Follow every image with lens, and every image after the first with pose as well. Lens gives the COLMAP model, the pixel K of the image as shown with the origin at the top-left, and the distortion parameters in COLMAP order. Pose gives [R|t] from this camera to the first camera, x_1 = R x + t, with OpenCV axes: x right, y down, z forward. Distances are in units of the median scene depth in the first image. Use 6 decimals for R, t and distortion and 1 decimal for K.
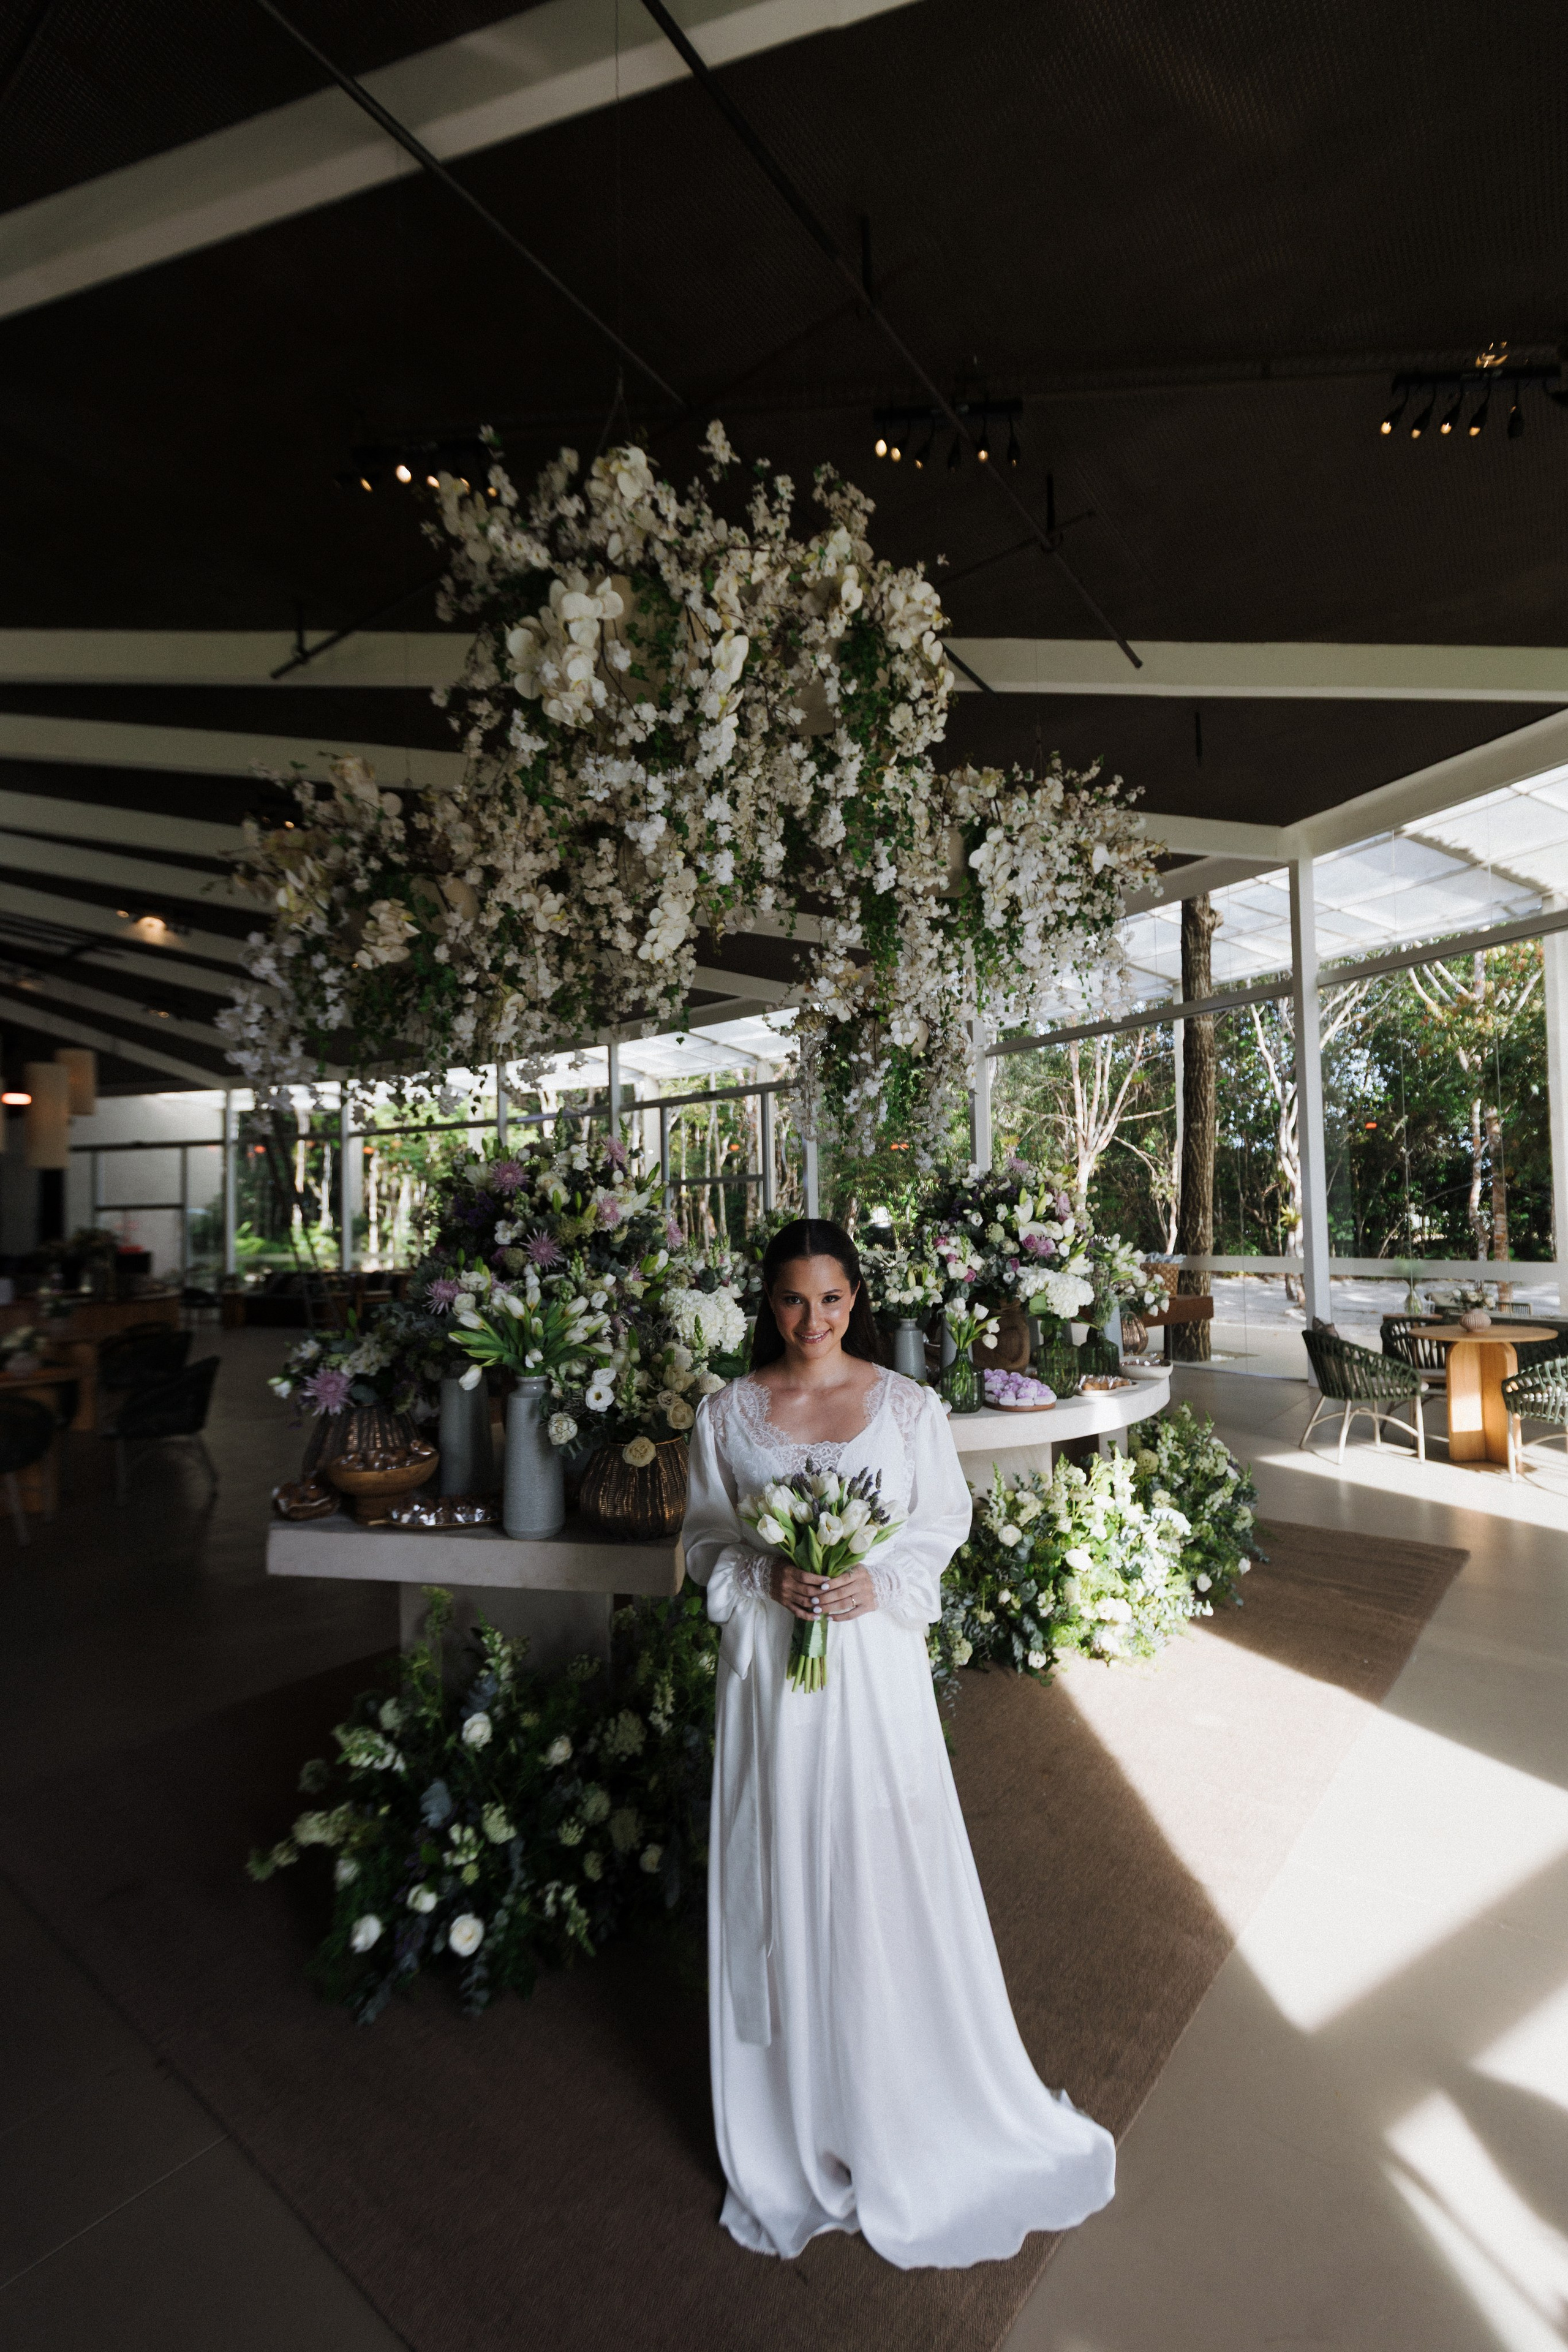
lens RADIAL K [[1028.0, 0, 784.0], [0, 1028.0, 1176.0], [0, 0, 1]] dist [-0.000102, 0.000844]
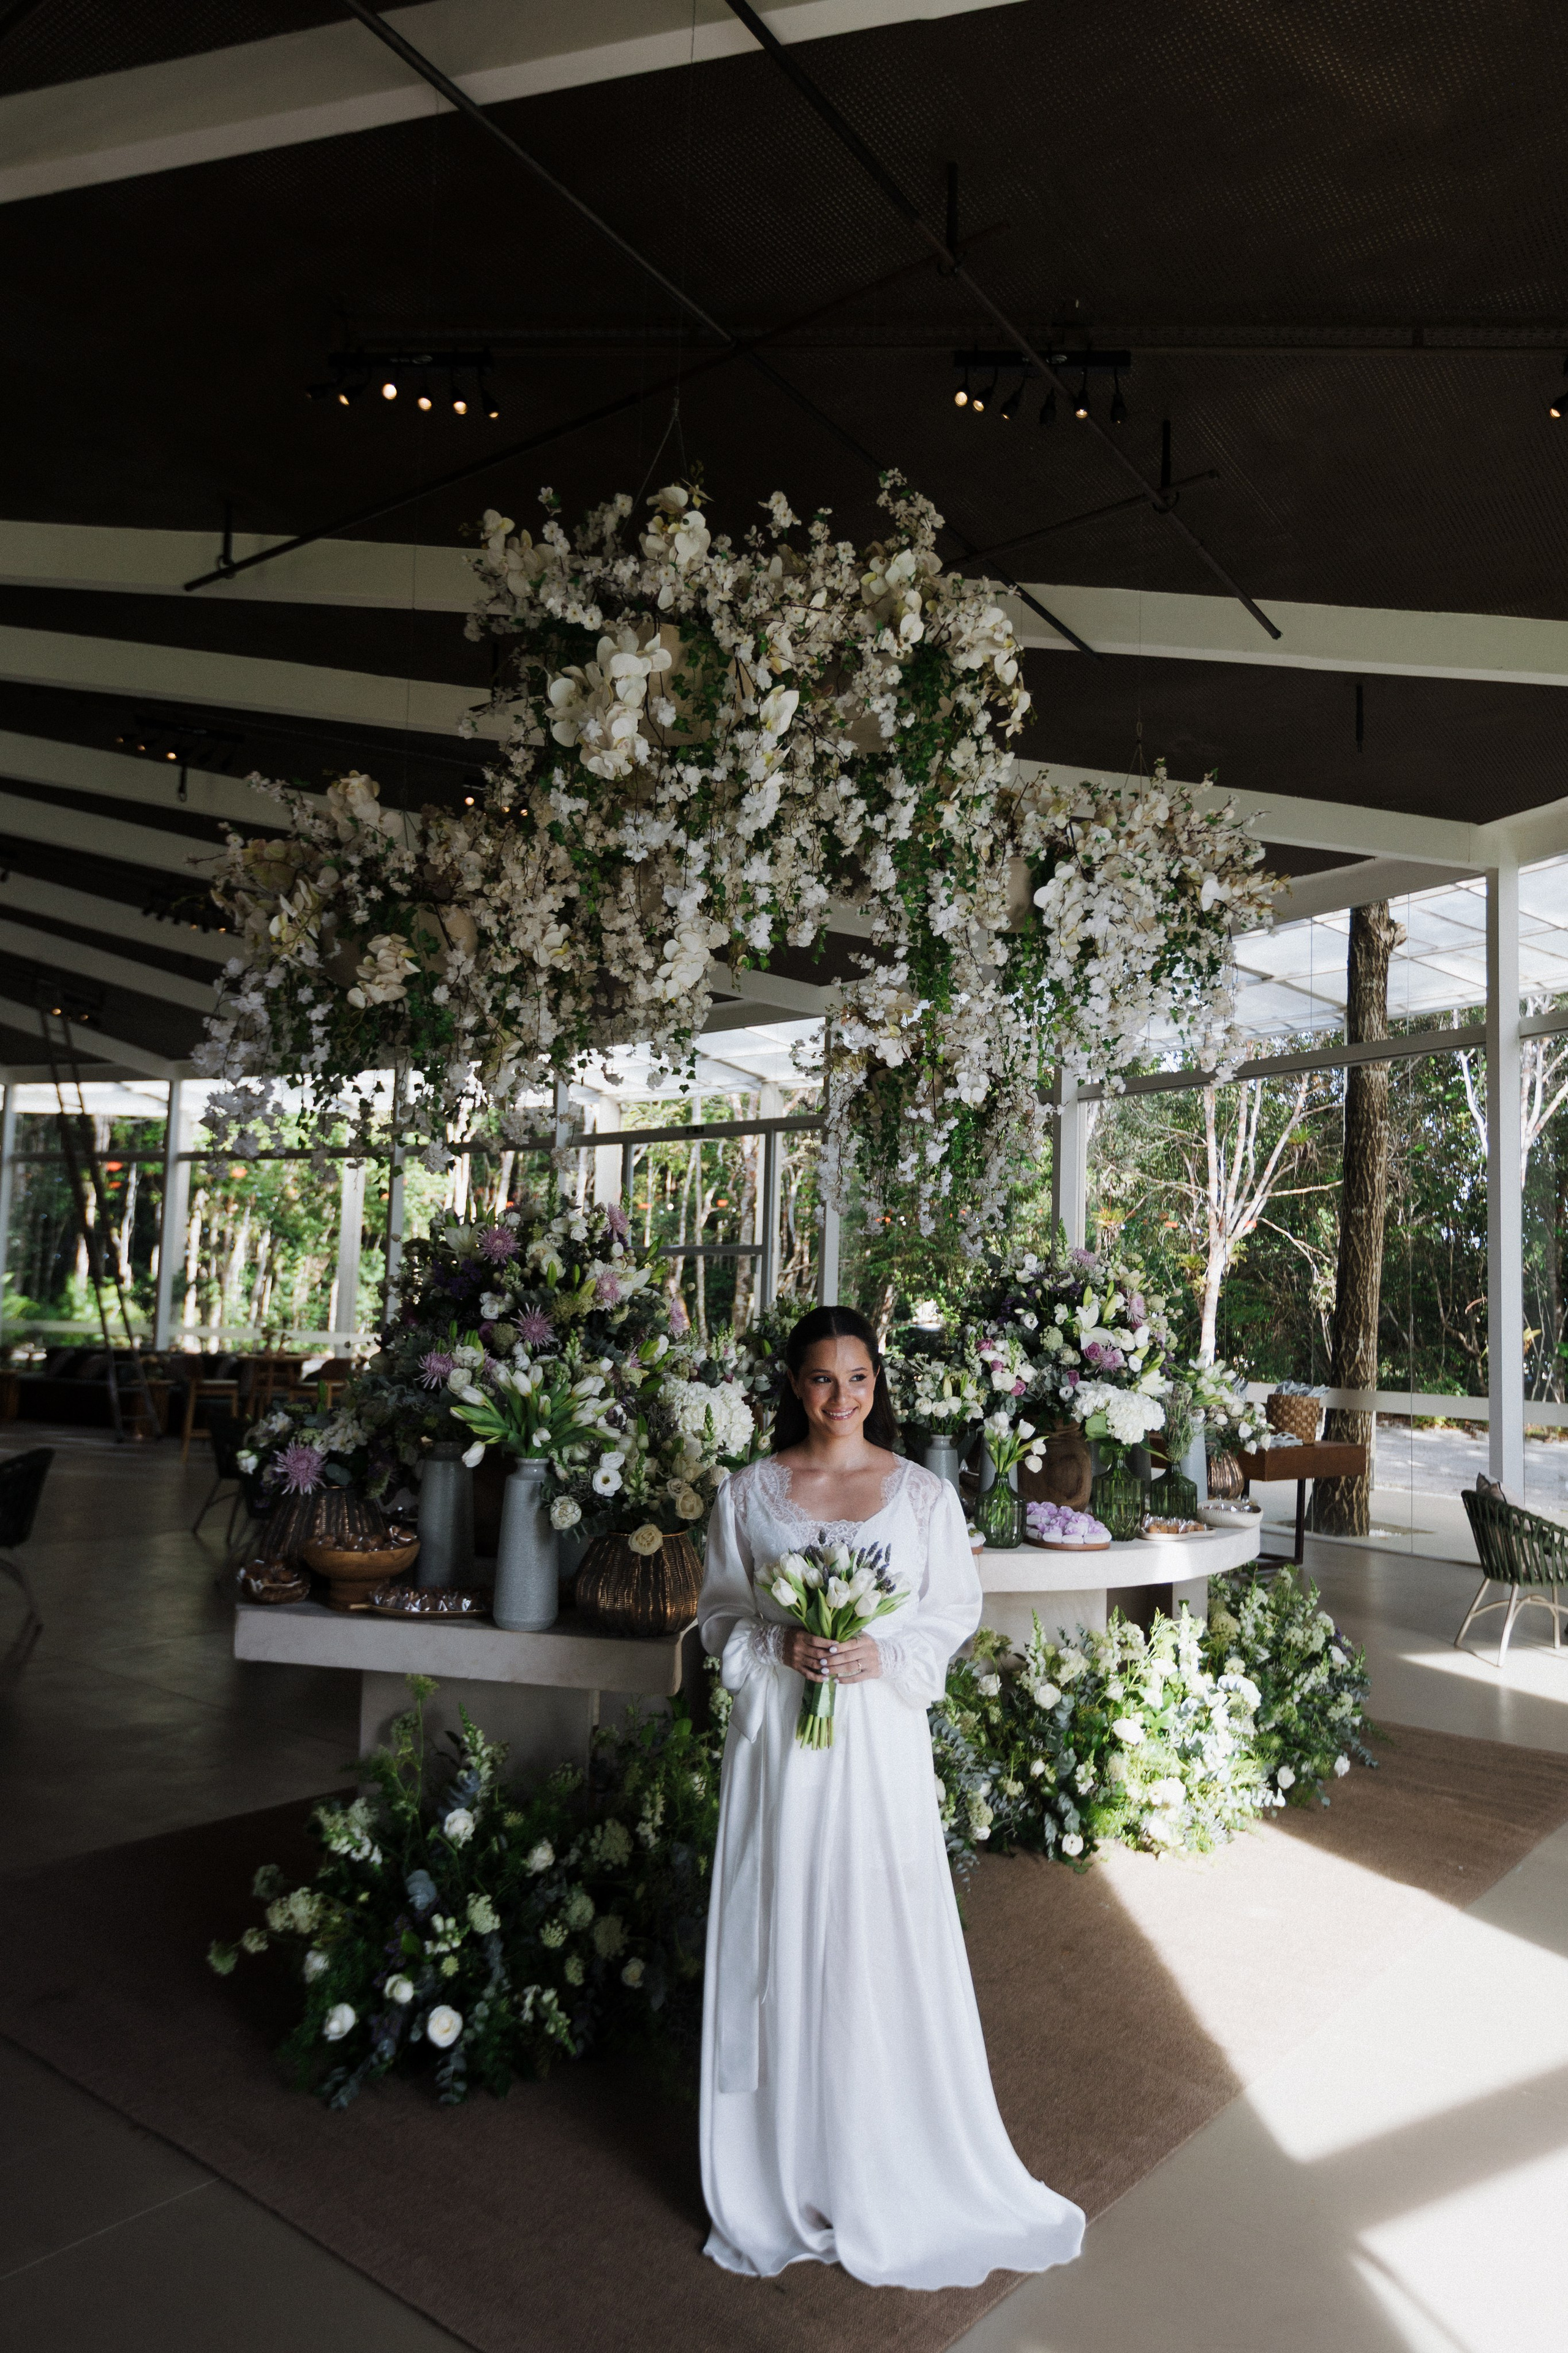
lens RADIAL K [[1558.8, 0, 774.2], [0, 1558.8, 1173.2], [0, 0, 1]] dist [0.005062, 0.001641]
pose [[0.998587, 0.052109, -0.010389, -0.014240], [-0.052531, 0.997574, -0.045676, -0.009628], [0.007983, 0.046157, 0.998902, -0.304210]]
